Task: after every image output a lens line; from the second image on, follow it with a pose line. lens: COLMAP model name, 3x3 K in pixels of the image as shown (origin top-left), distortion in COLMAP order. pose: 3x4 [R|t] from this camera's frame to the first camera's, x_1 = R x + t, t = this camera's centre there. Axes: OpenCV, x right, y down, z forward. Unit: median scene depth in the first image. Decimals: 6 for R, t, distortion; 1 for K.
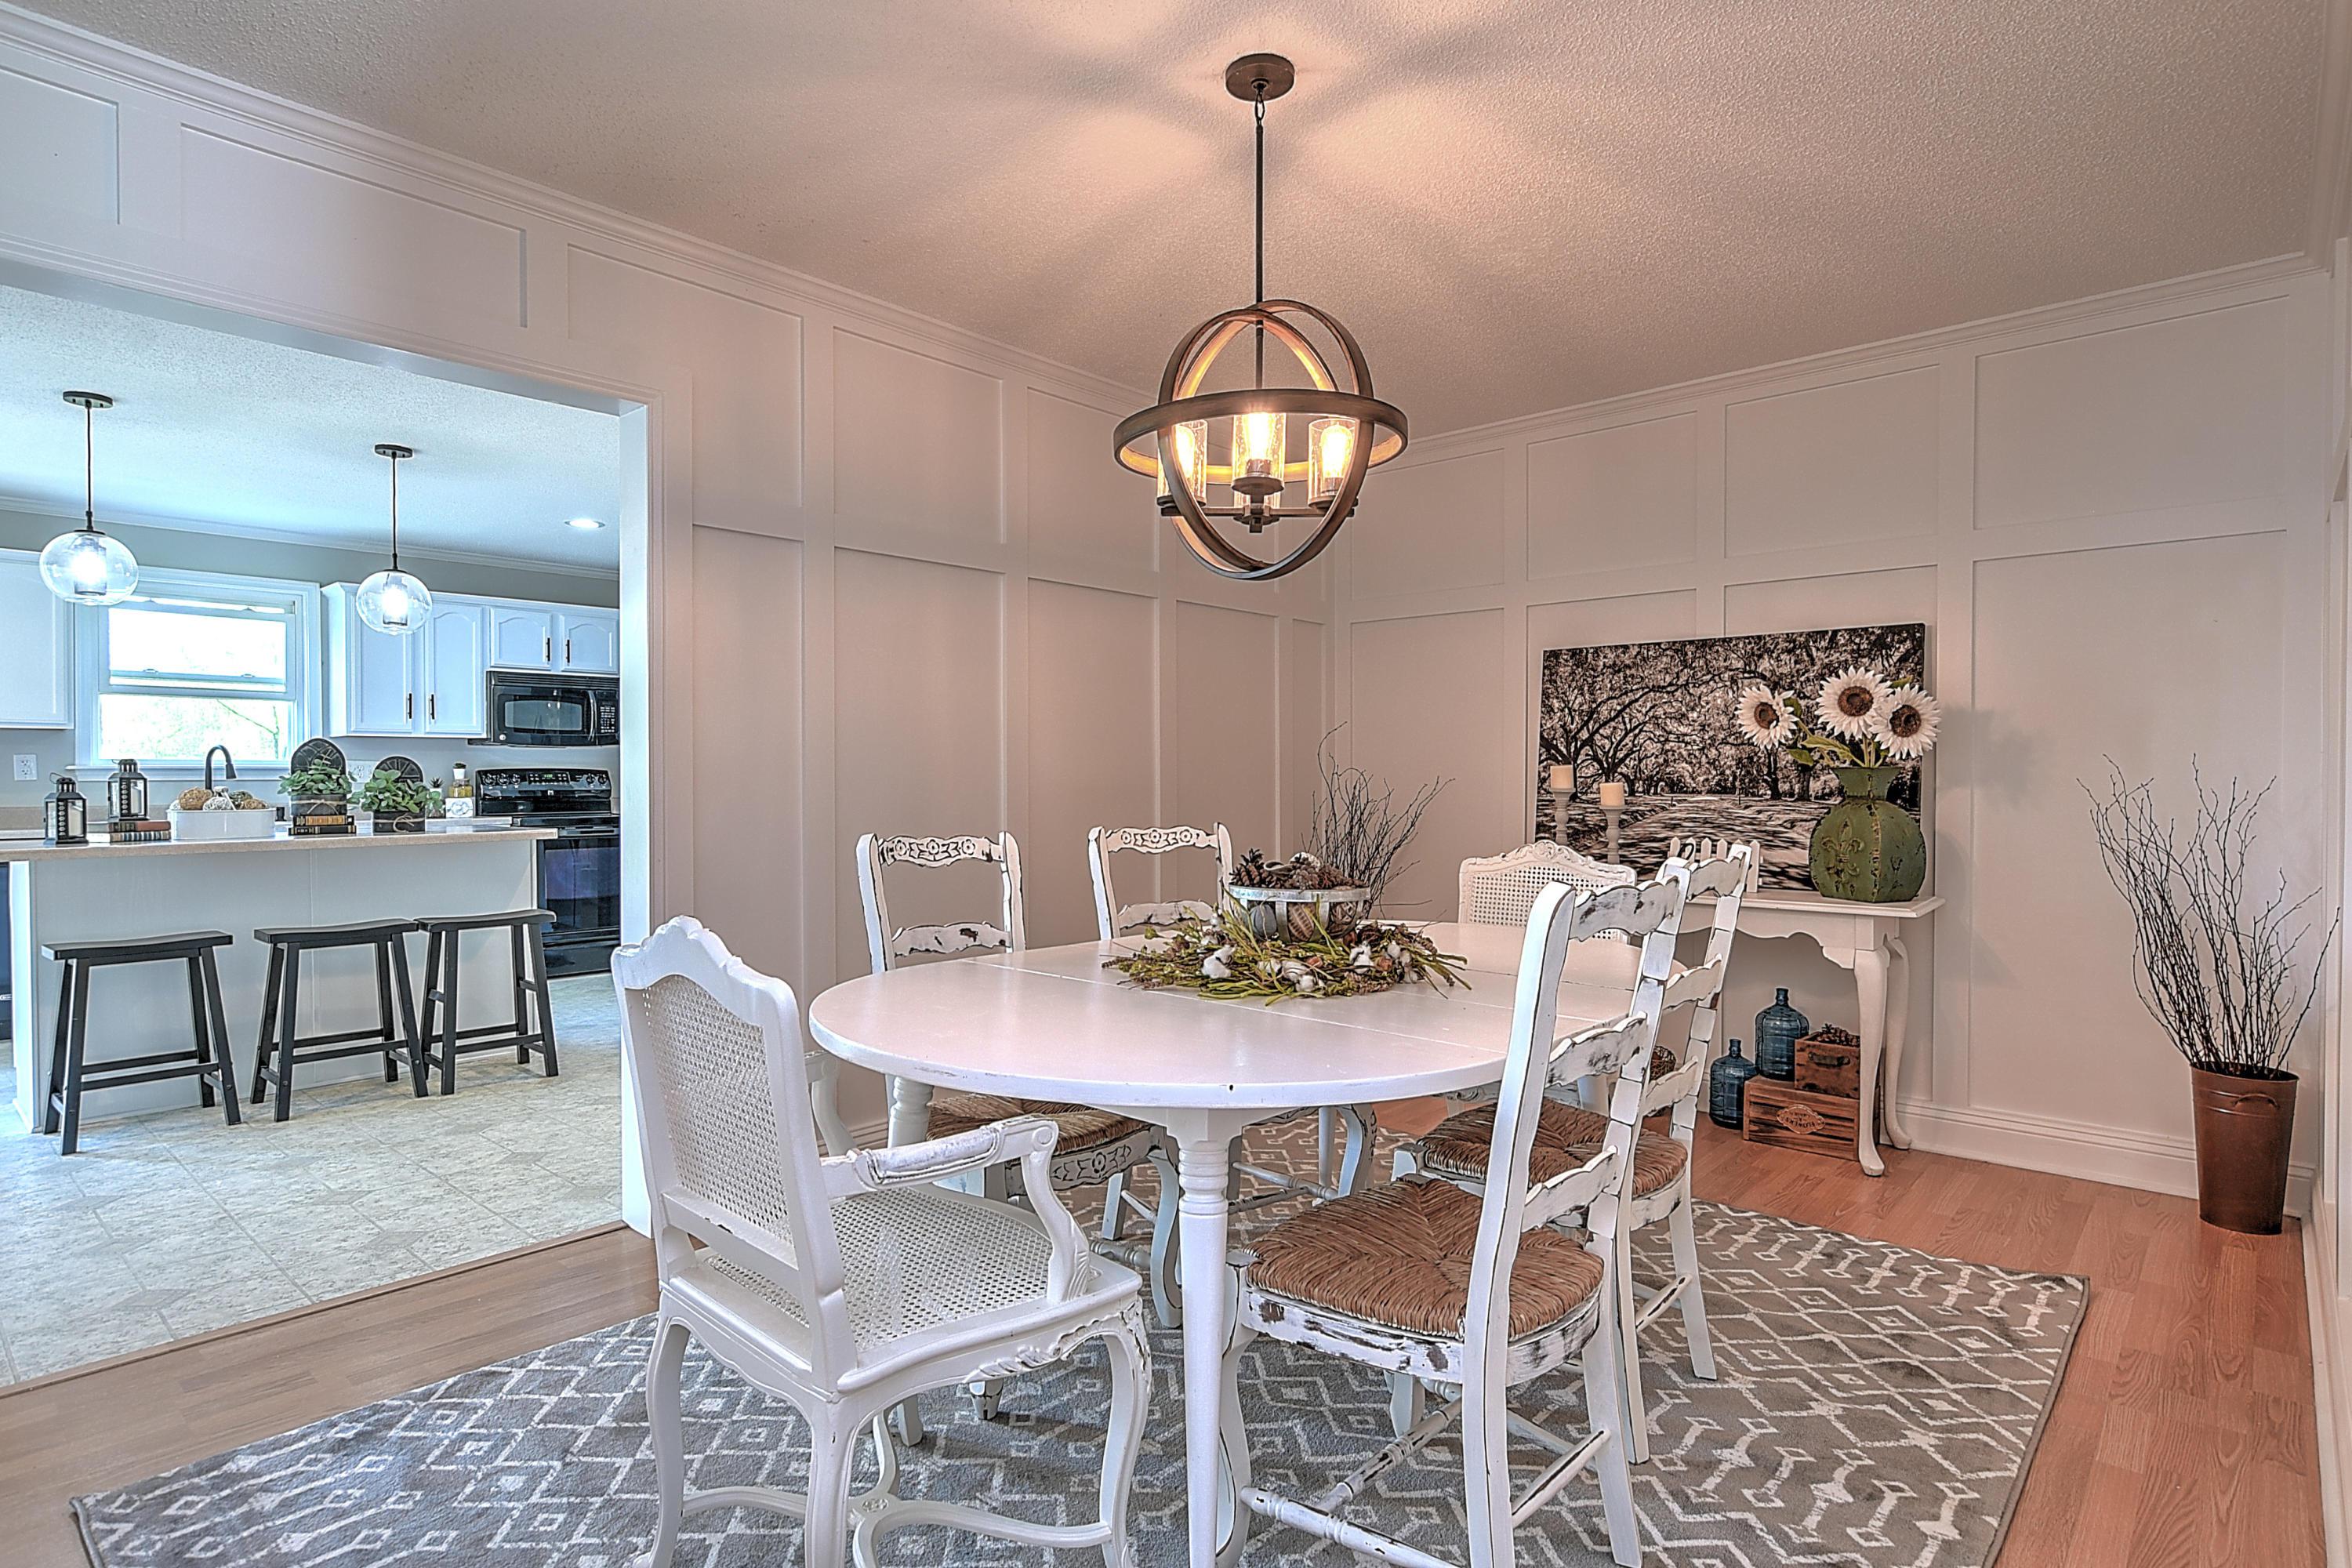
lens RADIAL K [[1202.6, 0, 1136.5], [0, 1202.6, 787.7], [0, 0, 1]] dist [-0.000731, -0.001182]
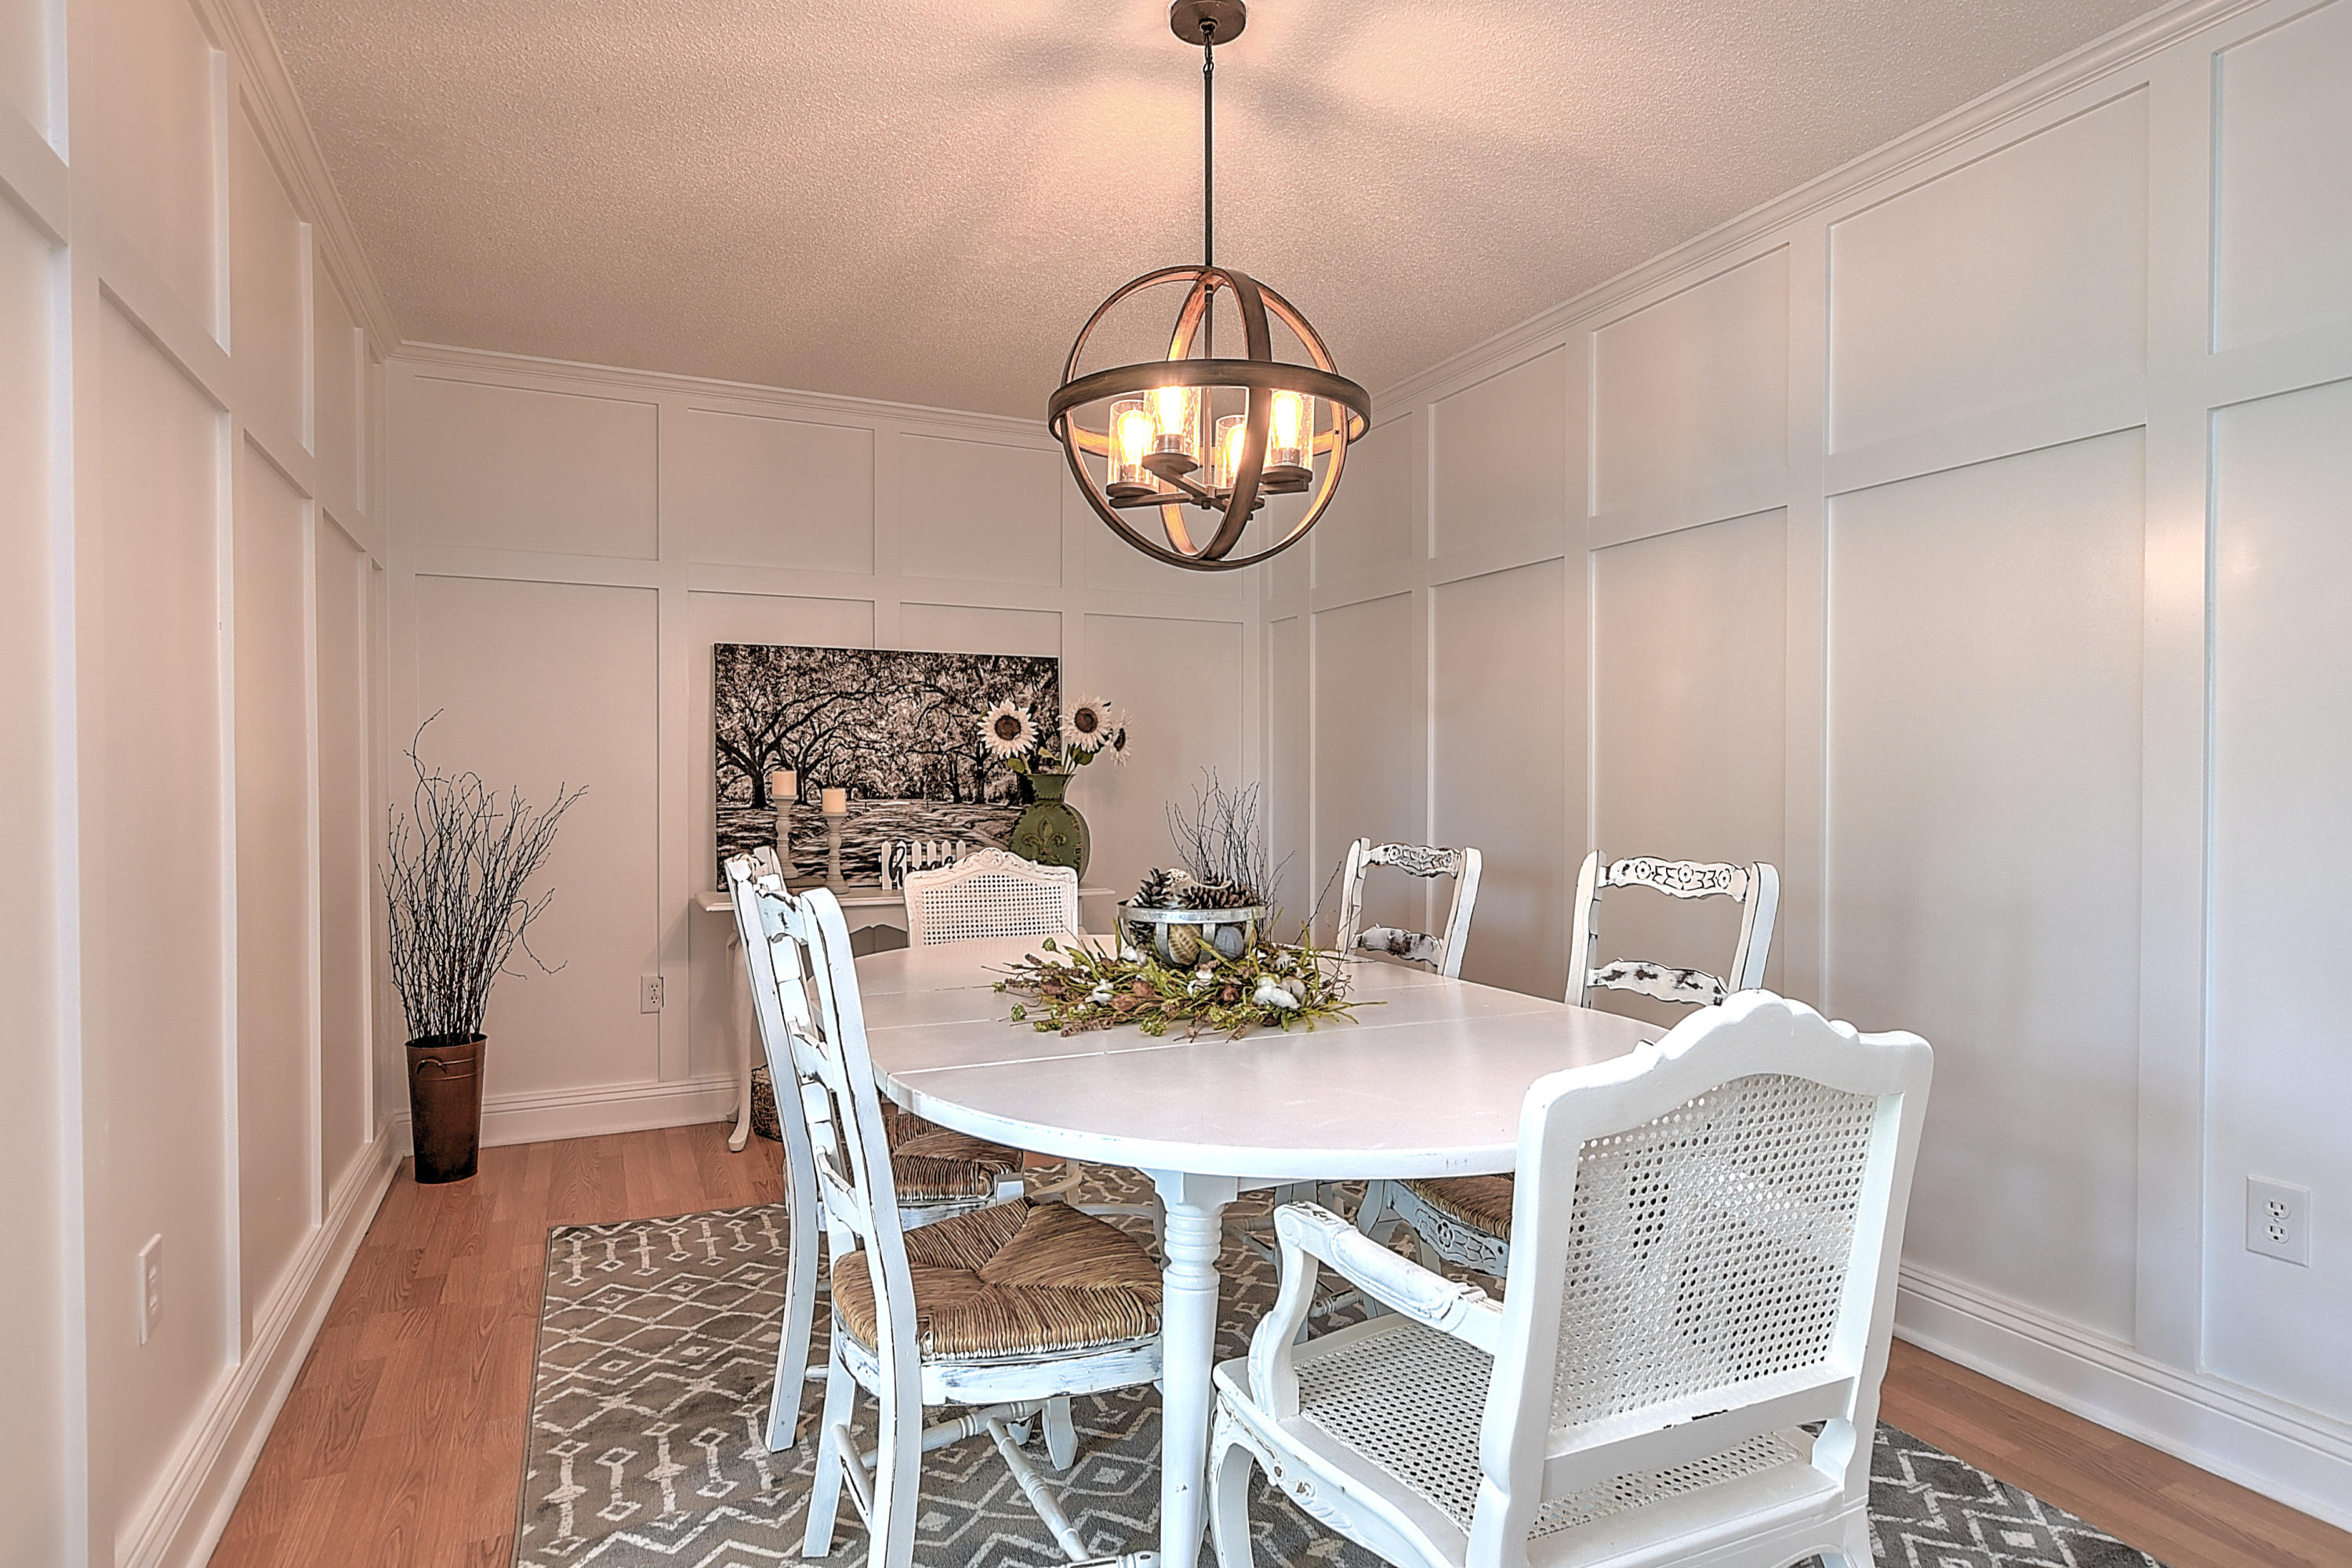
lens RADIAL K [[1226.0, 0, 1152.9], [0, 1226.0, 790.1], [0, 0, 1]] dist [-0.013813, 0.008897]
pose [[0.392986, -0.009195, 0.919499, -0.412237], [0.008924, 0.999941, 0.006186, -0.007001], [-0.919501, 0.005775, 0.393045, 0.365590]]
